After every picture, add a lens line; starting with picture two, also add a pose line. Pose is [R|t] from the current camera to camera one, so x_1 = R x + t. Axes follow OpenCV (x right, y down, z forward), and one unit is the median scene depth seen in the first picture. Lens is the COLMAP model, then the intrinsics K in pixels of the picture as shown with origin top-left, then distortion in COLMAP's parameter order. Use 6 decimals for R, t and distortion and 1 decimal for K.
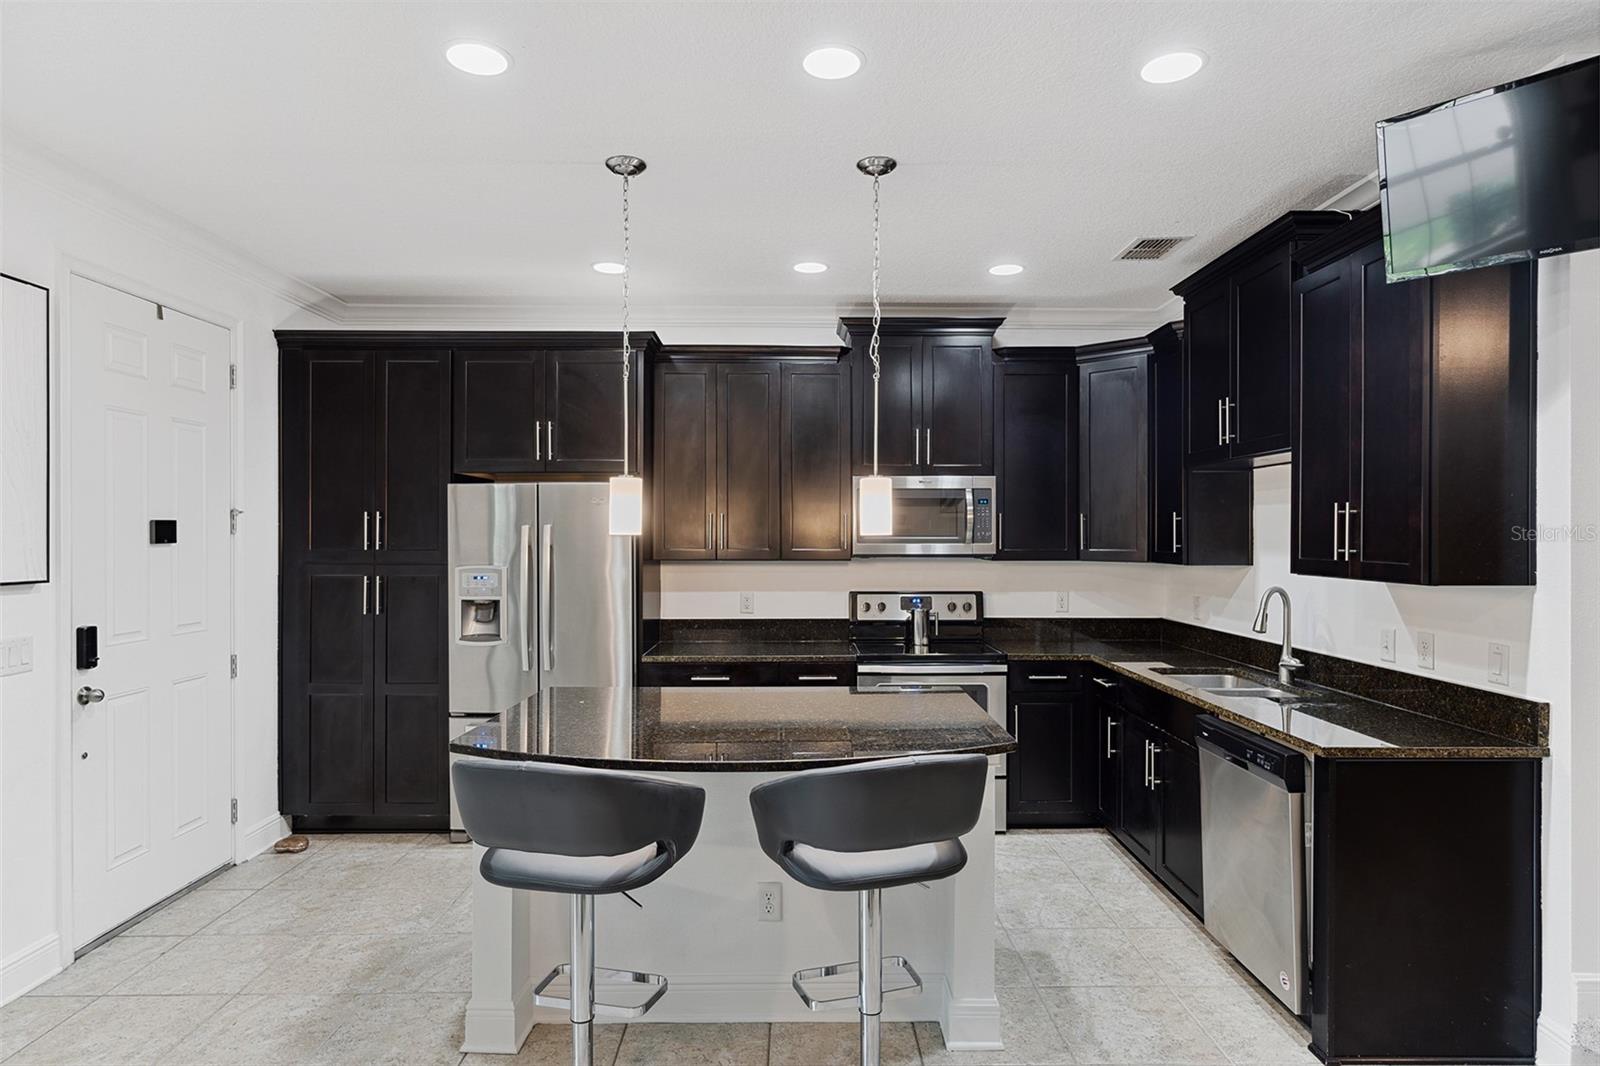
lens RADIAL K [[895.1, 0, 808.3], [0, 895.1, 535.2], [0, 0, 1]] dist [-0.006687, -0.000061]
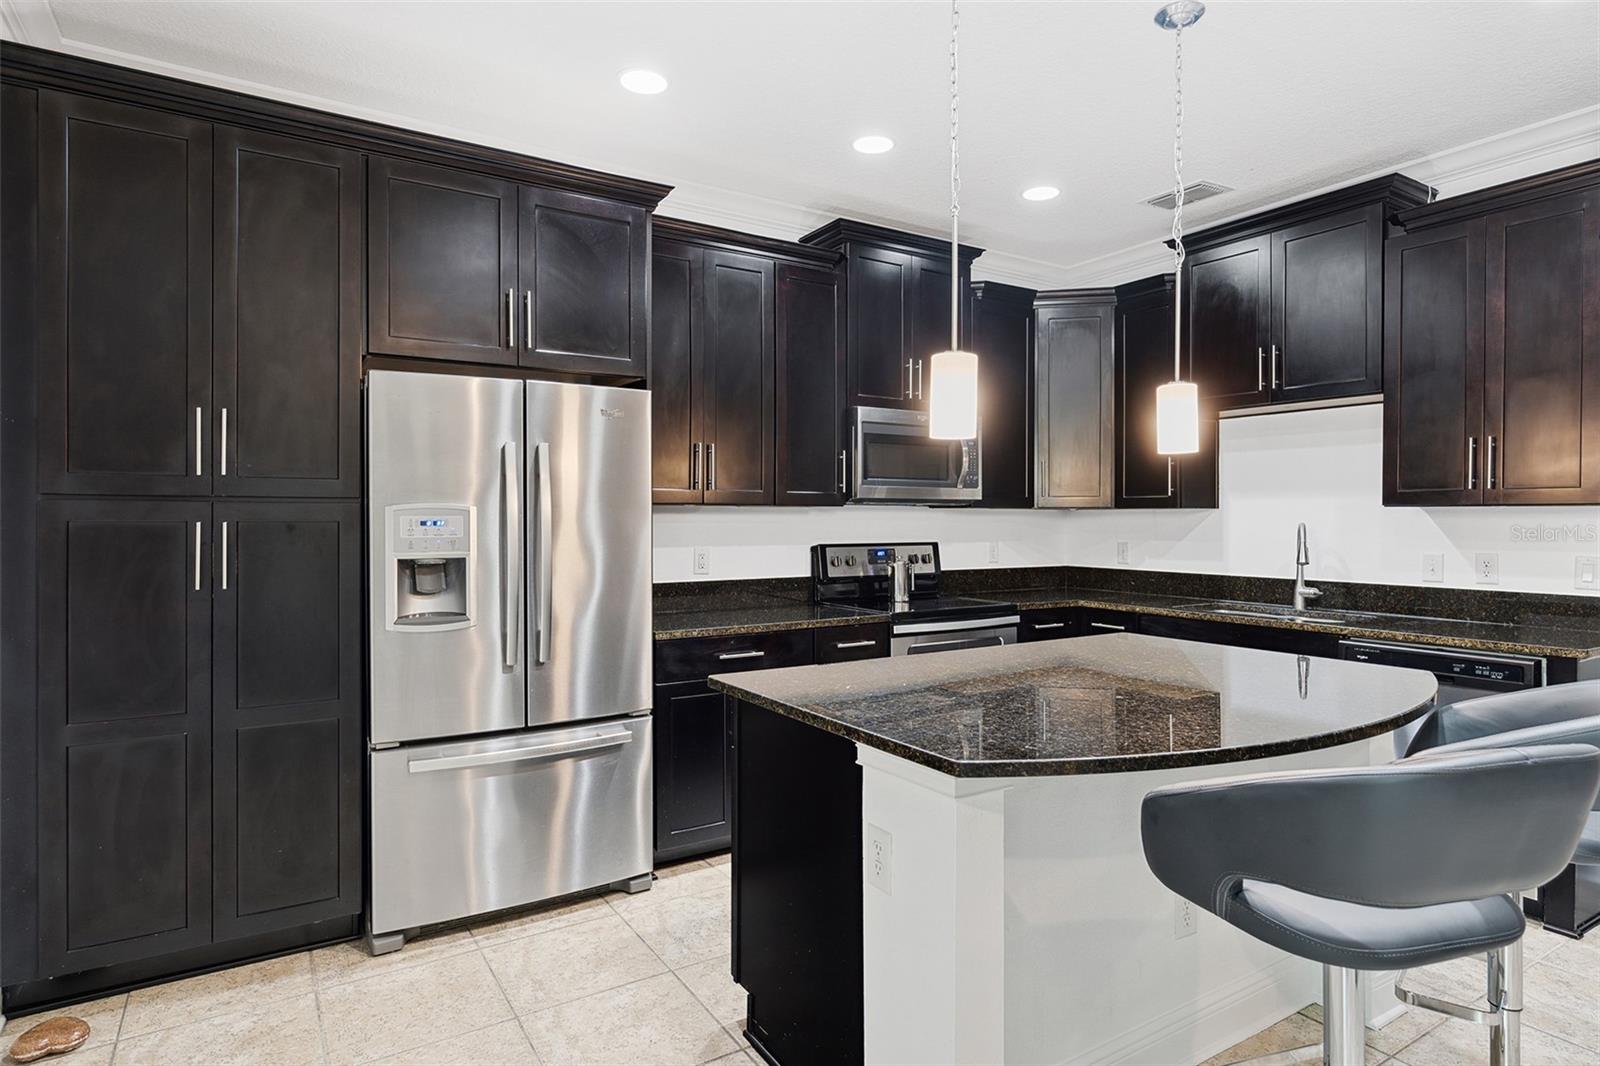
lens RADIAL K [[877.4, 0, 807.3], [0, 877.4, 520.4], [0, 0, 1]] dist [-0.012345, 0.005259]
pose [[0.854171, -0.000817, 0.519991, -0.454147], [-0.000687, 0.999996, 0.002701, 0.043307], [-0.519991, -0.002665, 0.854167, 0.332640]]
